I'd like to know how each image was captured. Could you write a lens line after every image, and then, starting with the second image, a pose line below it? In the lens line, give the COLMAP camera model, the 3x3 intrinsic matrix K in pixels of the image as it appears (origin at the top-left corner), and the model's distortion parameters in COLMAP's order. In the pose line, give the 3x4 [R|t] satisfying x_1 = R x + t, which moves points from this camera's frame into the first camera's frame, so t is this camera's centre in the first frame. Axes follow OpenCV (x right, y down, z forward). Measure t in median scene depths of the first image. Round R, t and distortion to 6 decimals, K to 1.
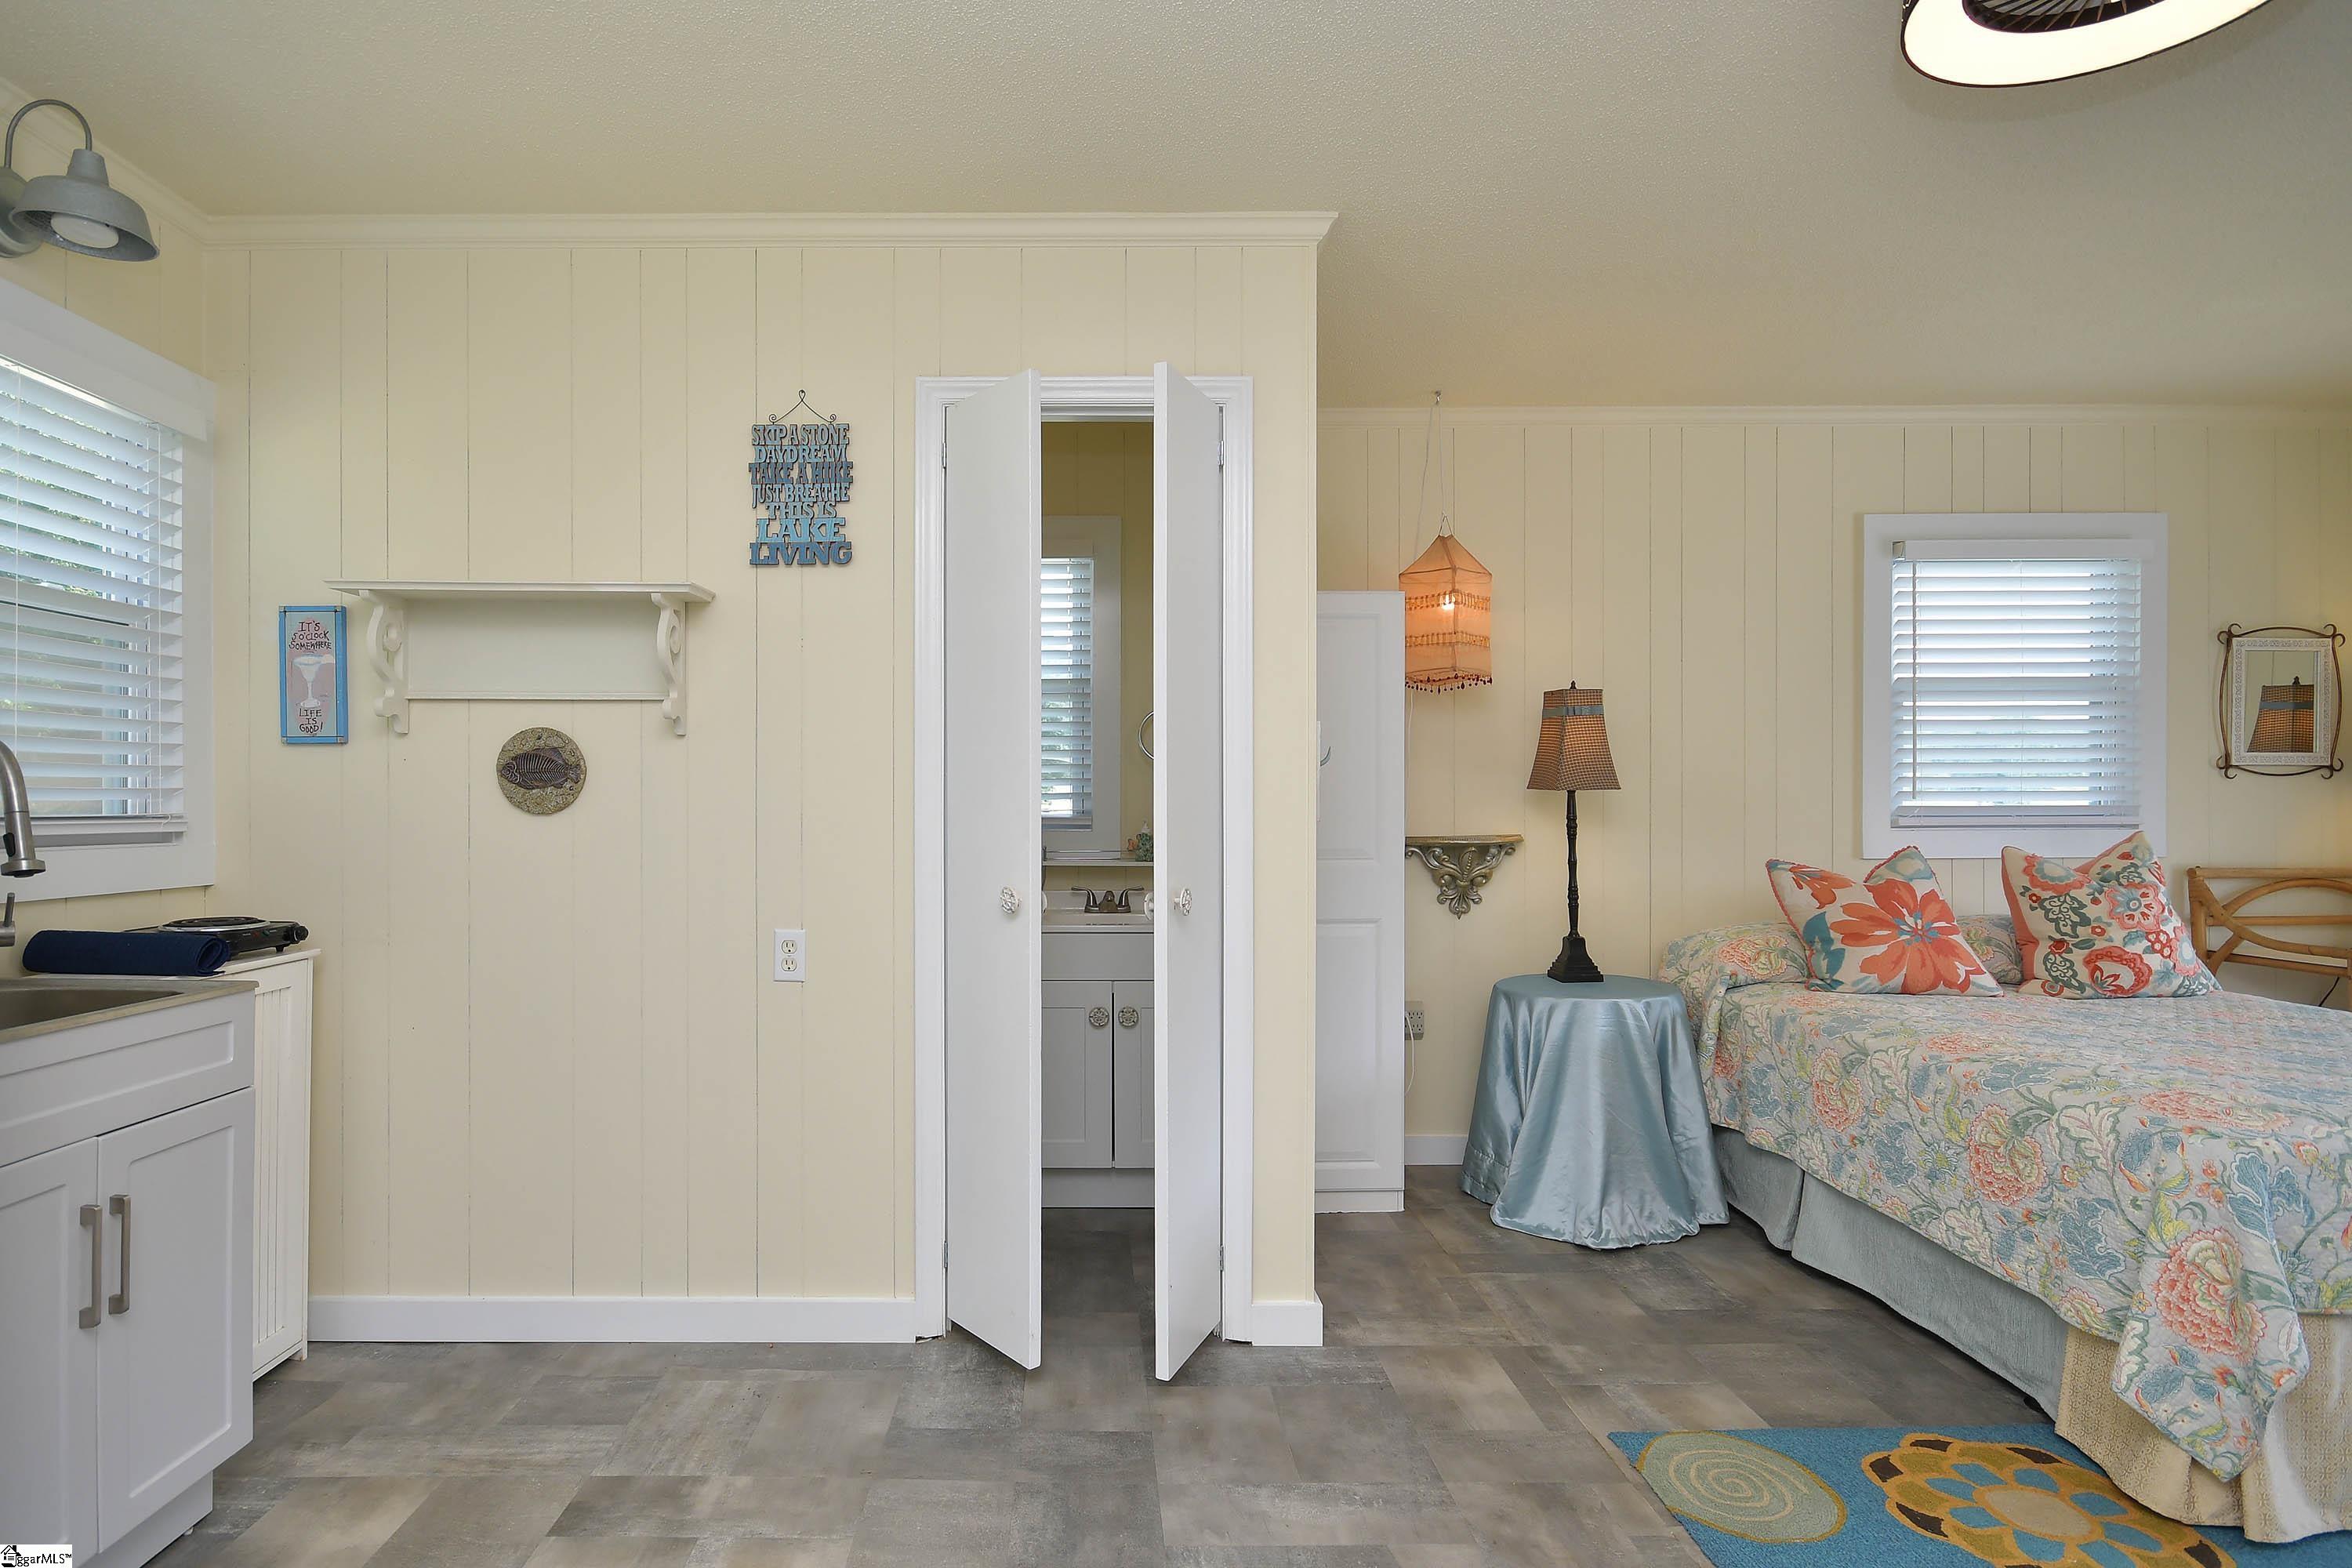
lens RADIAL K [[1069.6, 0, 1170.9], [0, 1069.6, 794.5], [0, 0, 1]] dist [0.019111, -0.019196]
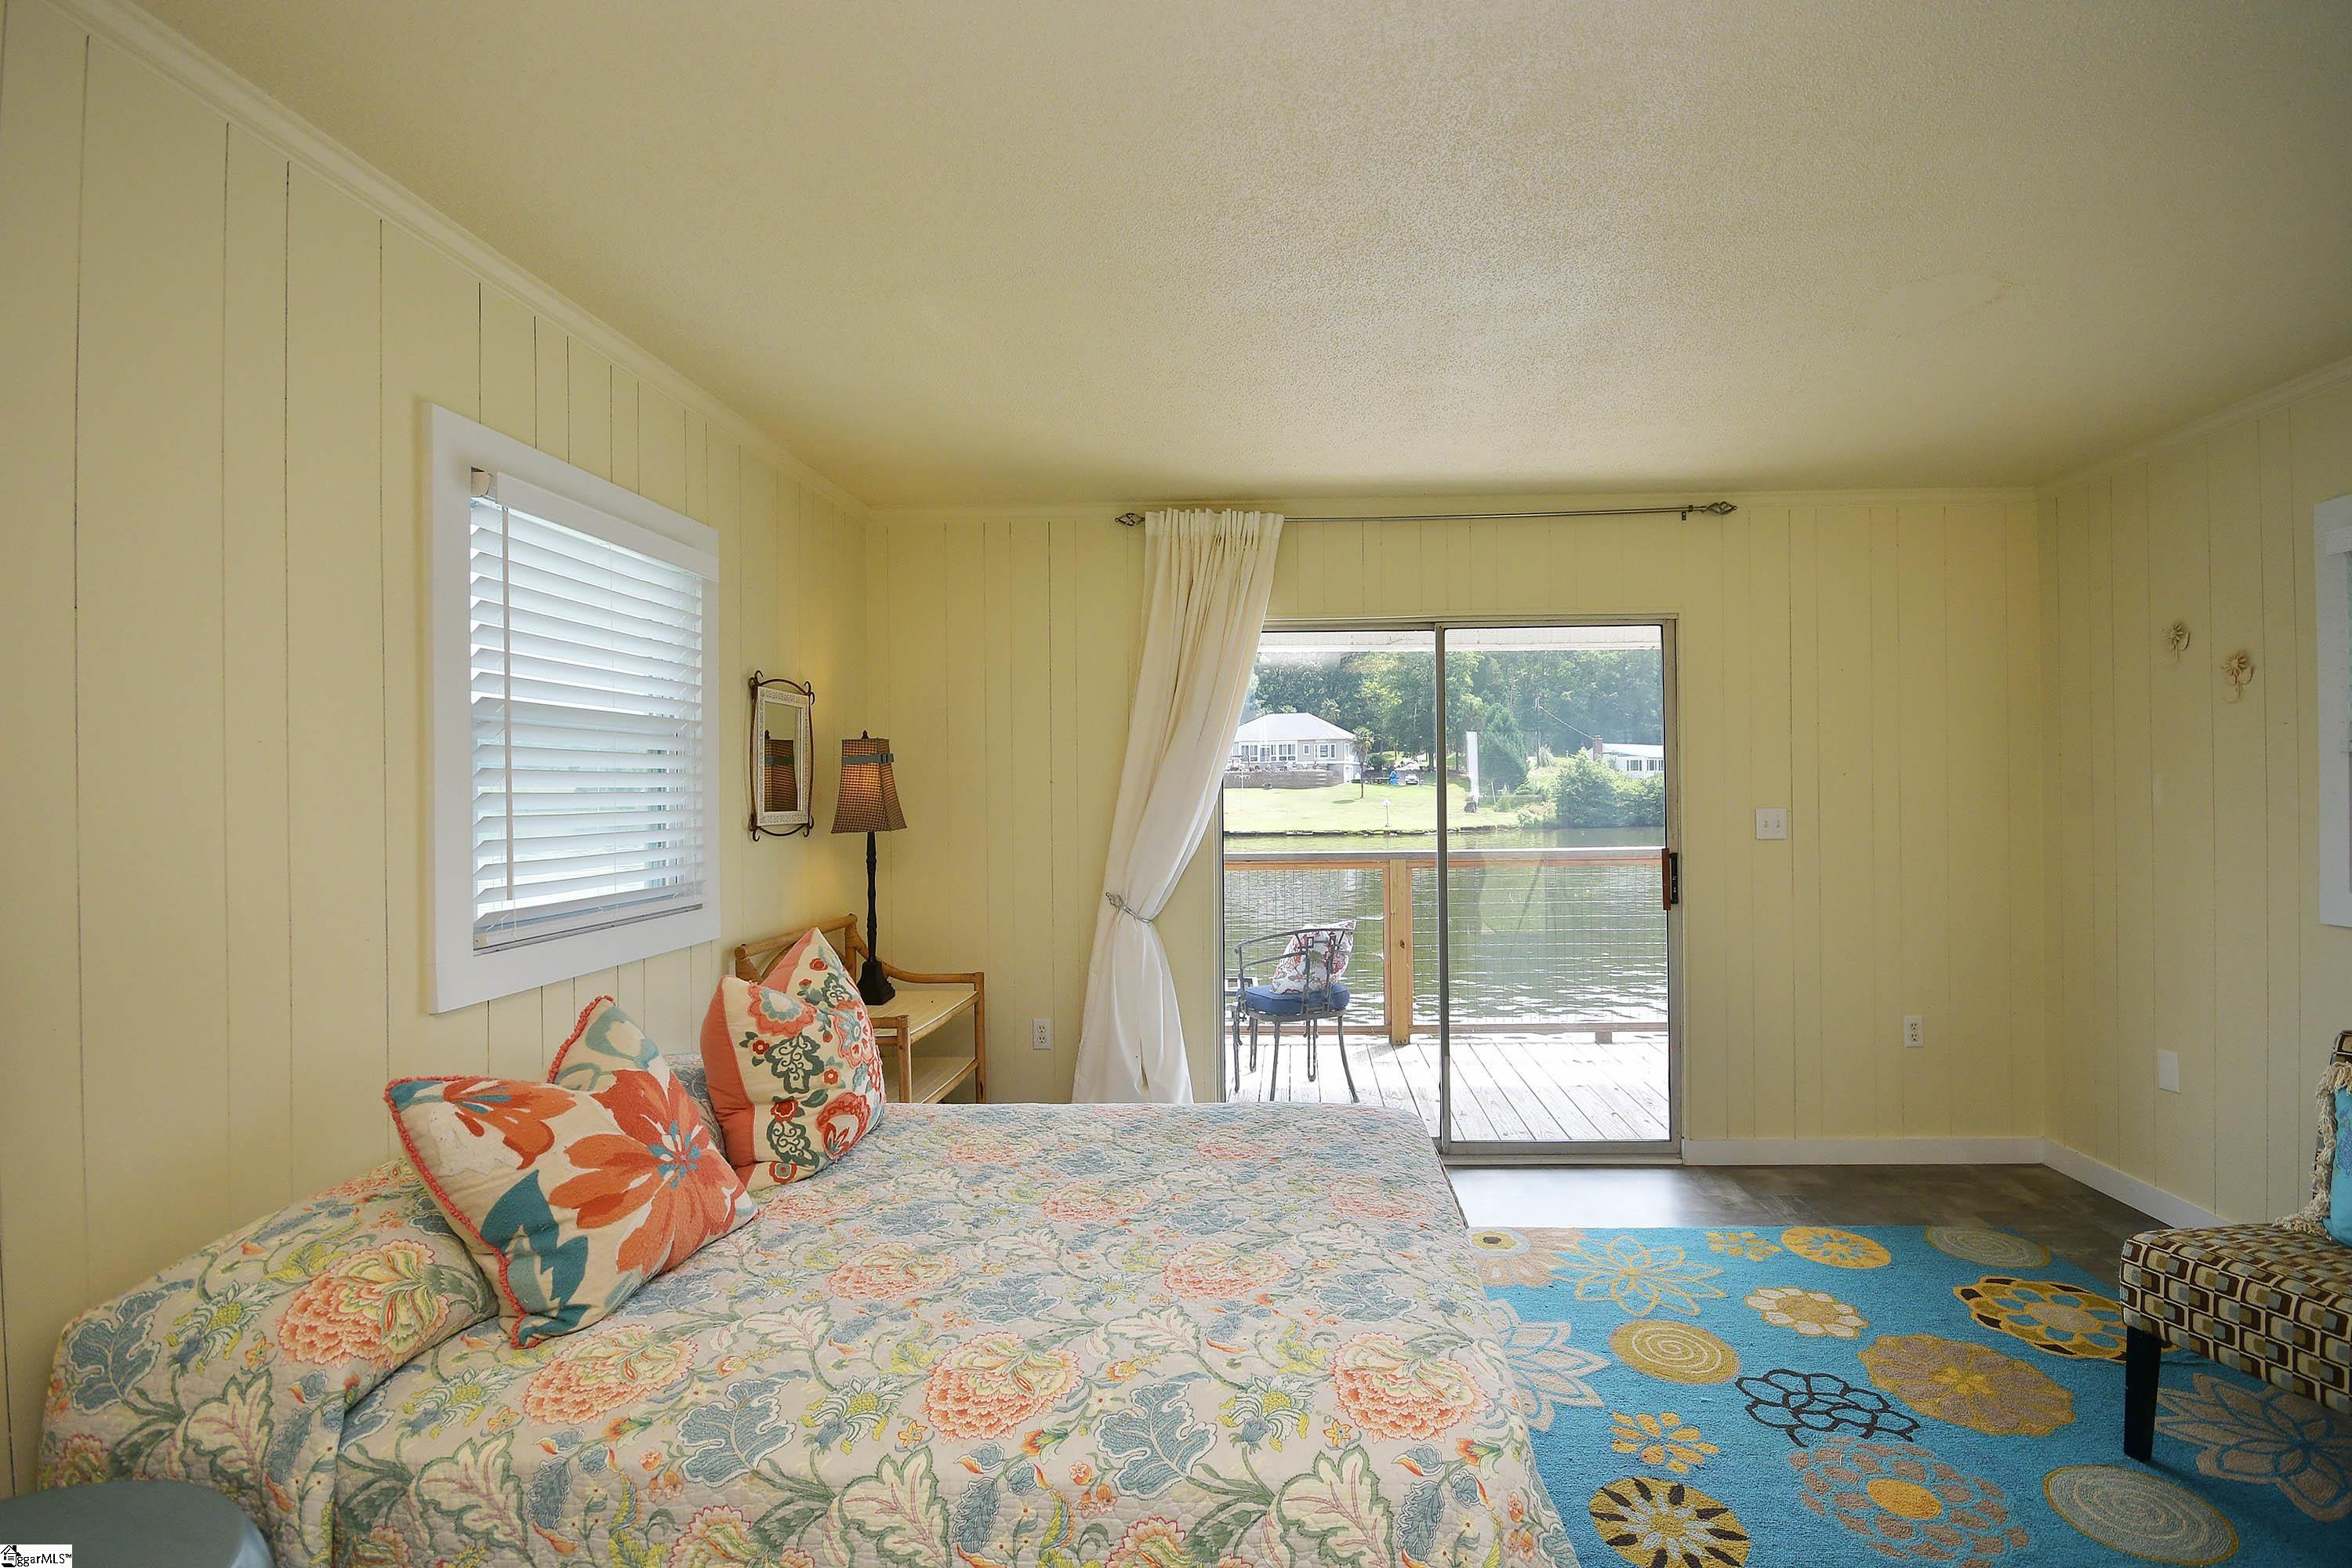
lens RADIAL K [[1069.6, 0, 1170.9], [0, 1069.6, 794.5], [0, 0, 1]] dist [0.019111, -0.019196]
pose [[0.107244, -0.000734, 0.994232, 0.150642], [0.002371, 0.999997, 0.000482, -0.065314], [-0.994230, 0.002306, 0.107246, 0.668855]]
